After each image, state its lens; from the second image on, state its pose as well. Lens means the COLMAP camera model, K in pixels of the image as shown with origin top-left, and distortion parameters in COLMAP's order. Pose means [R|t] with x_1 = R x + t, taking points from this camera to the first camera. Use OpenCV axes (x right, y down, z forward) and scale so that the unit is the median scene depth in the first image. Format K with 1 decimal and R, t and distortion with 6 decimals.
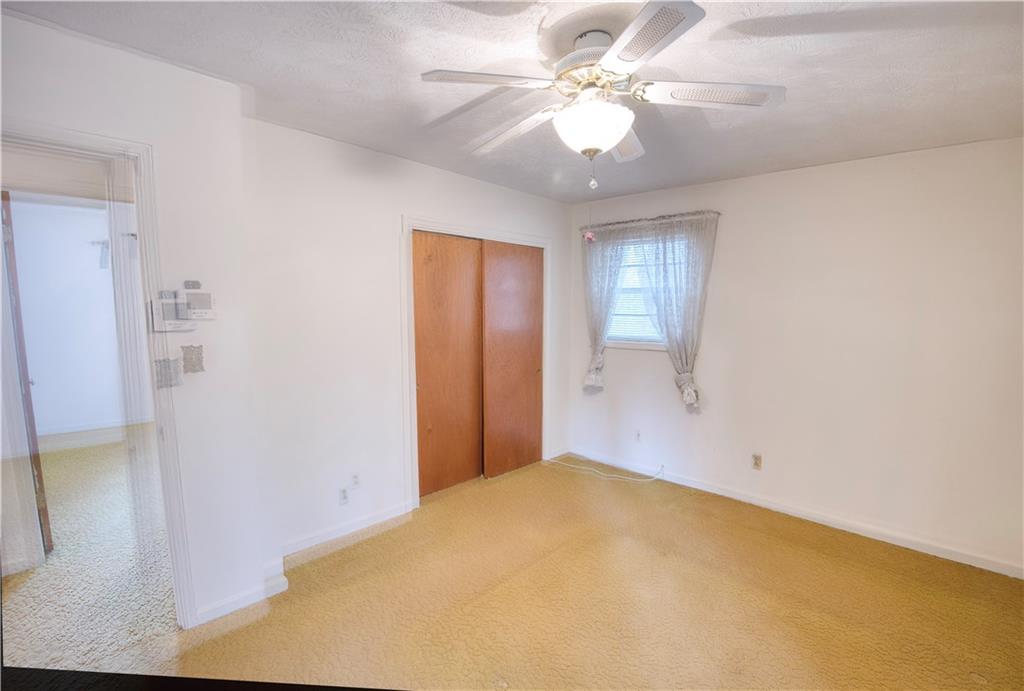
lens RADIAL K [[492.0, 0, 511.1], [0, 492.0, 369.3], [0, 0, 1]] dist [-0.001183, -0.000332]
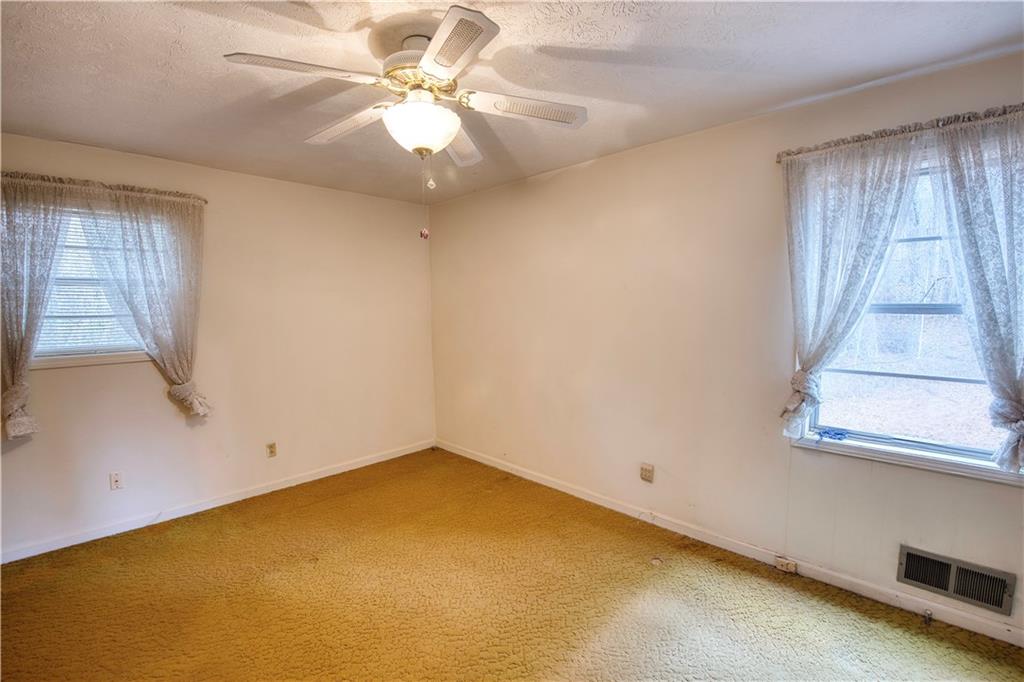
lens RADIAL K [[461.6, 0, 512.0], [0, 461.6, 341.0], [0, 0, 1]] dist [-0.023268, -0.000054]
pose [[0.004440, -0.098117, 0.995165, -0.423264], [0.141704, 0.985194, 0.096502, -0.057912], [-0.989899, 0.140591, 0.018278, 0.431815]]
